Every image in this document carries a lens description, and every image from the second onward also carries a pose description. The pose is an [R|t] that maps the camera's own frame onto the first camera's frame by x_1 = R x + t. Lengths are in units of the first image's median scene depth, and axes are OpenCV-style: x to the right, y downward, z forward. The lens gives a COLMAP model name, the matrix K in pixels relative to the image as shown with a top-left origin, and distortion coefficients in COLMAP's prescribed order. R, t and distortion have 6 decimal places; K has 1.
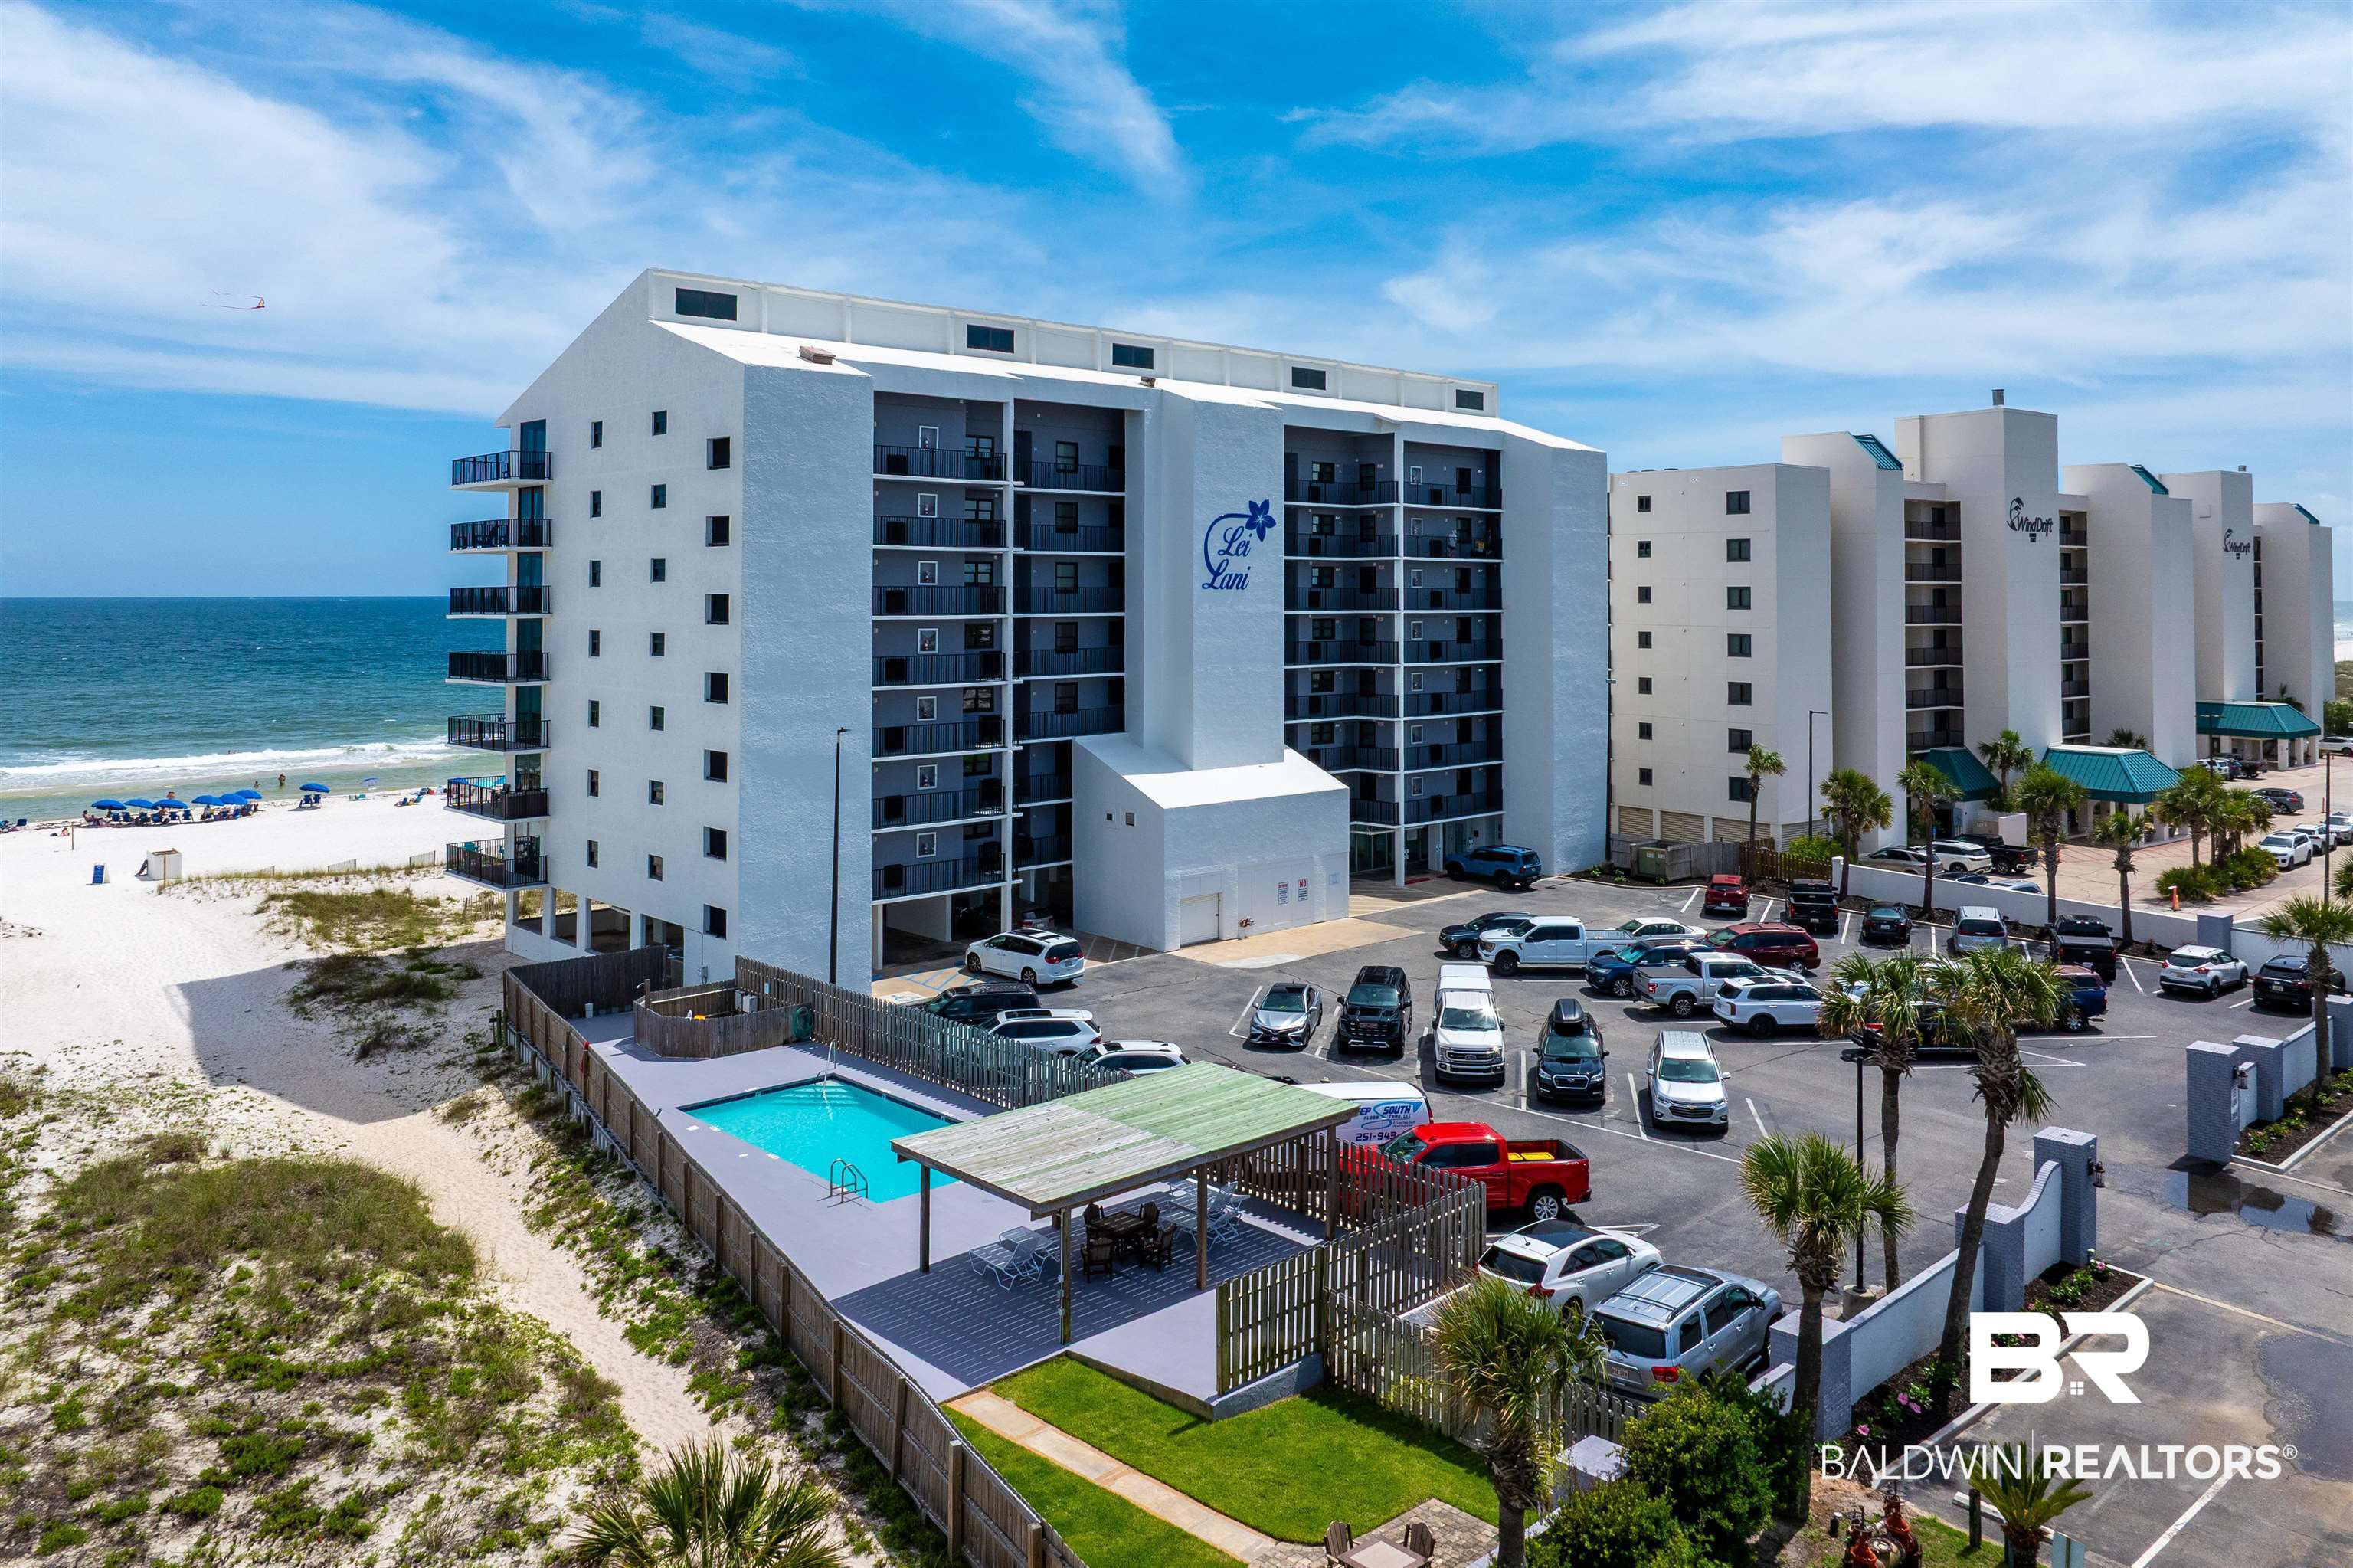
lens RADIAL K [[1668.3, 0, 1176.5], [0, 1668.3, 784.0], [0, 0, 1]] dist [-0.049193, 0.006968]
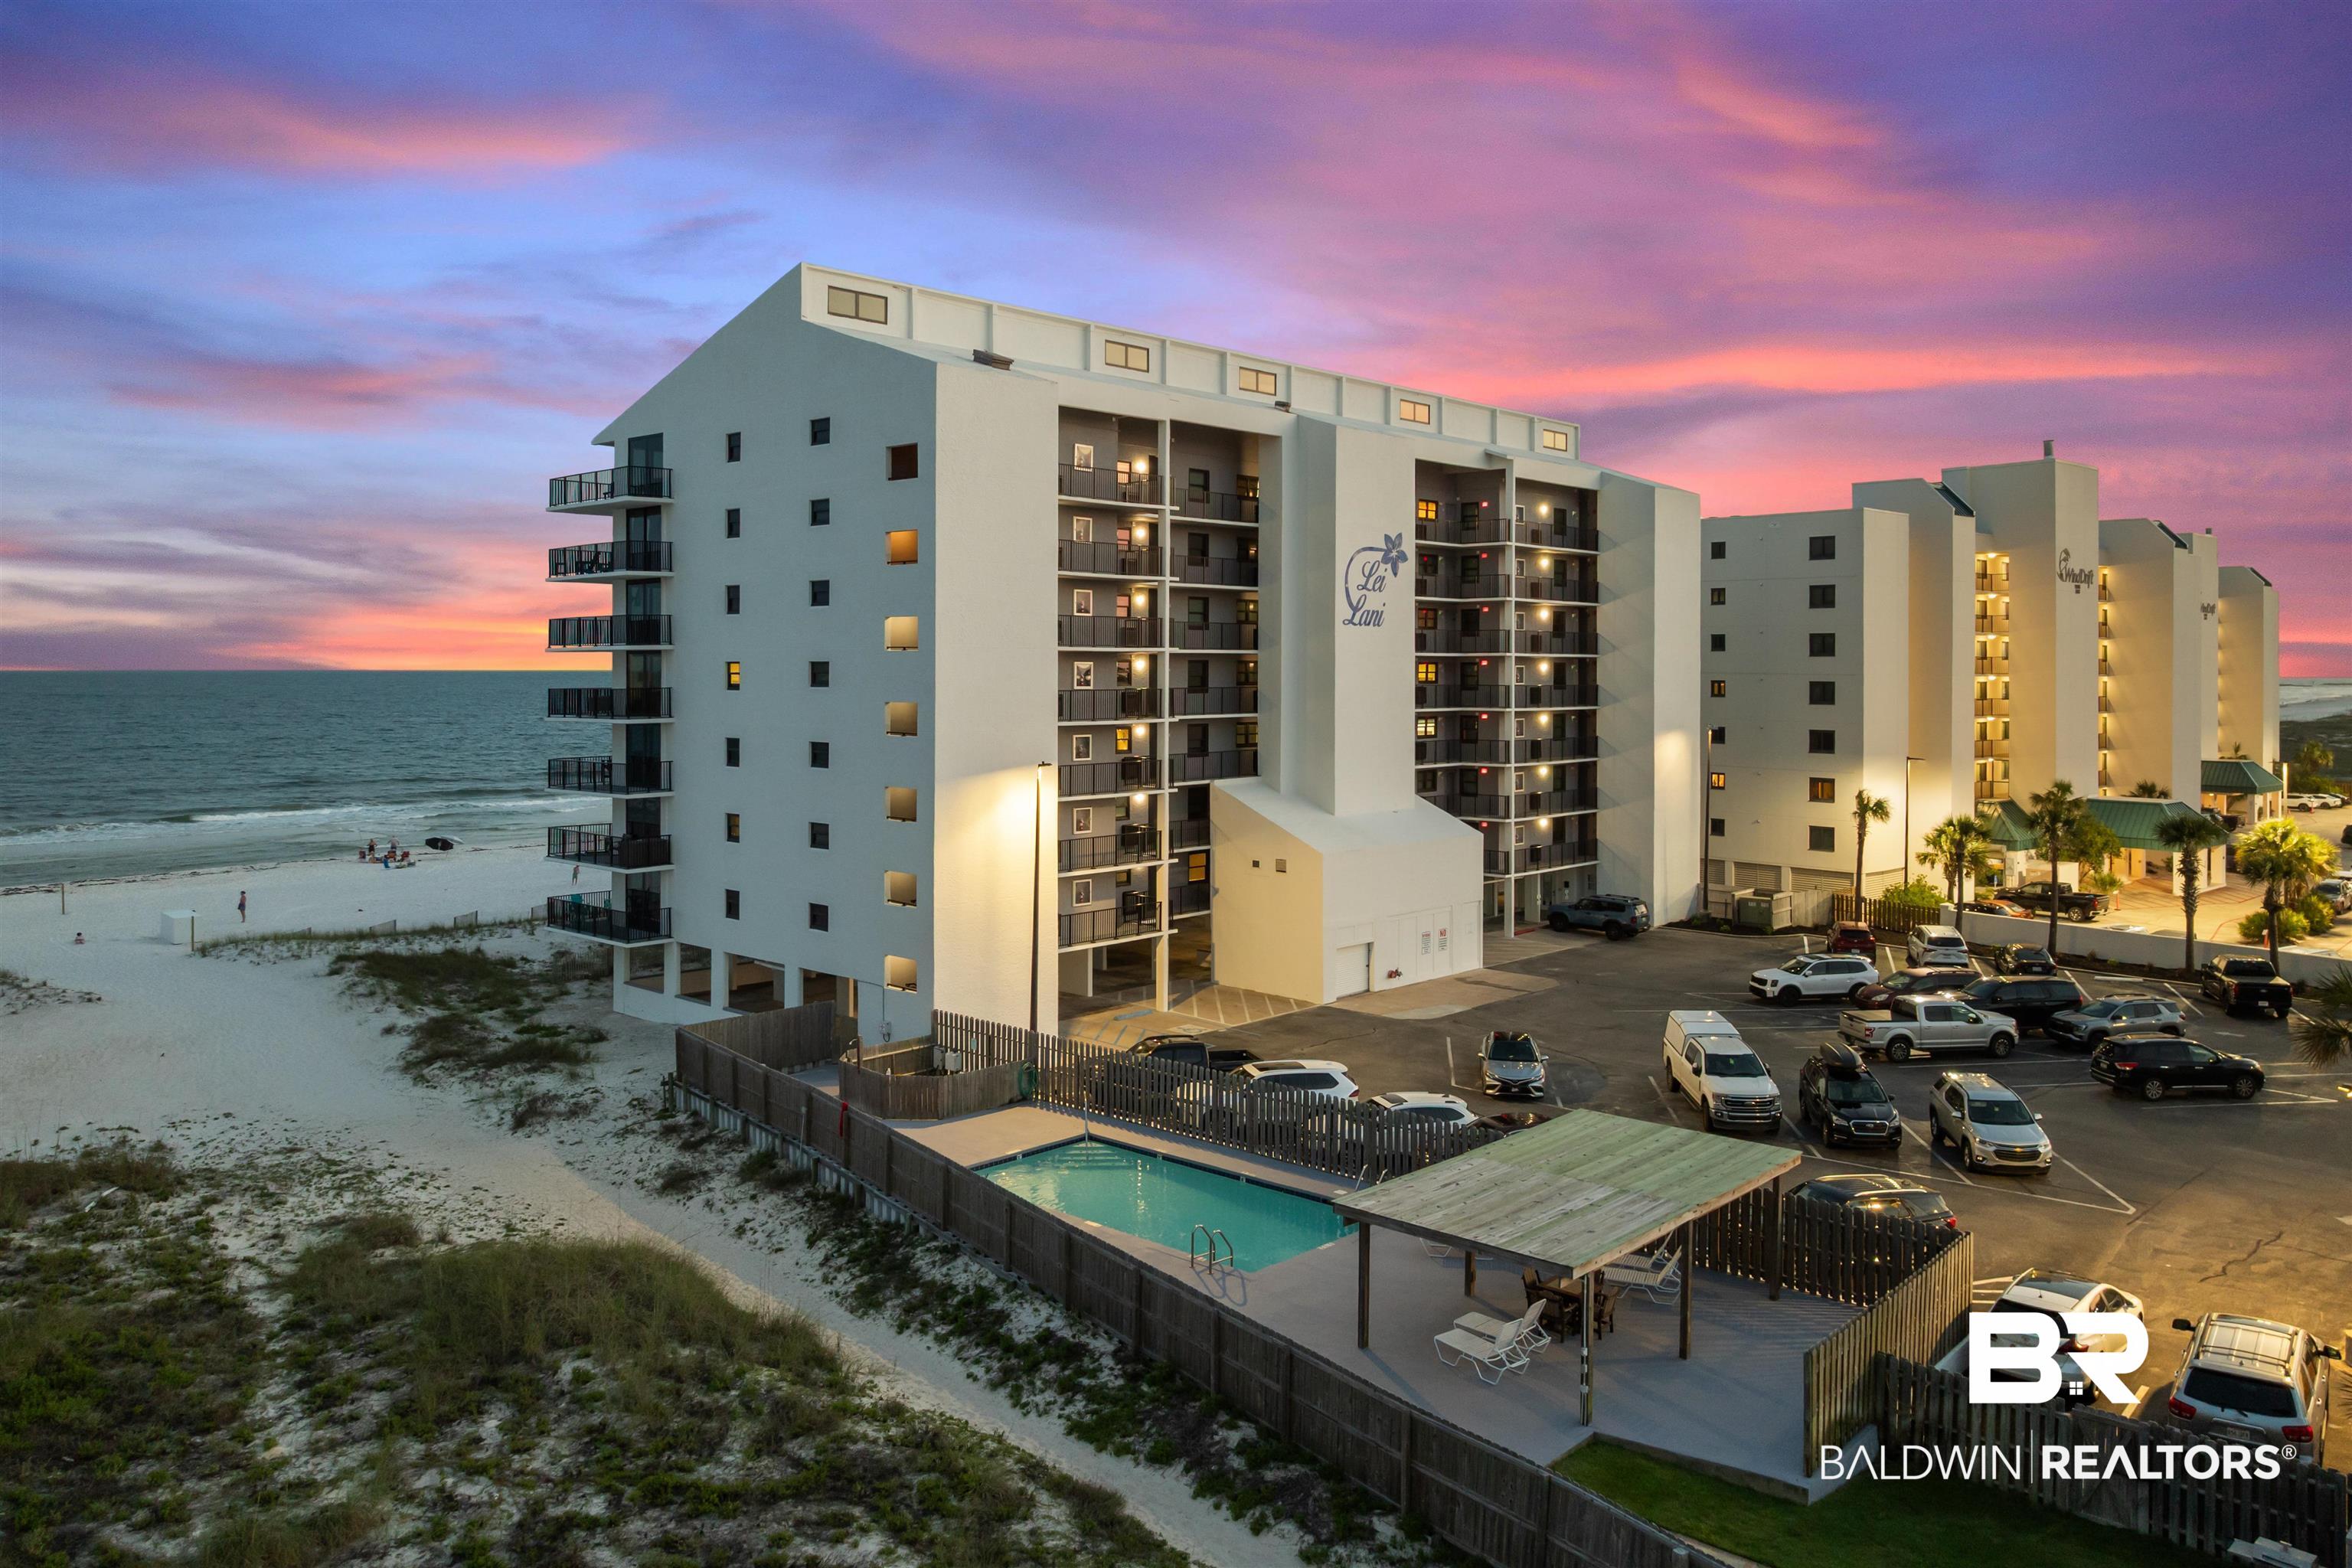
lens RADIAL K [[1644.0, 0, 1175.2], [0, 1644.0, 893.4], [0, 0, 1]] dist [-0.001416, -0.099694]
pose [[0.998238, -0.007413, 0.058876, -0.173150], [0.006001, 0.999691, 0.024118, 0.016866], [-0.059037, -0.023723, 0.997974, 0.077896]]
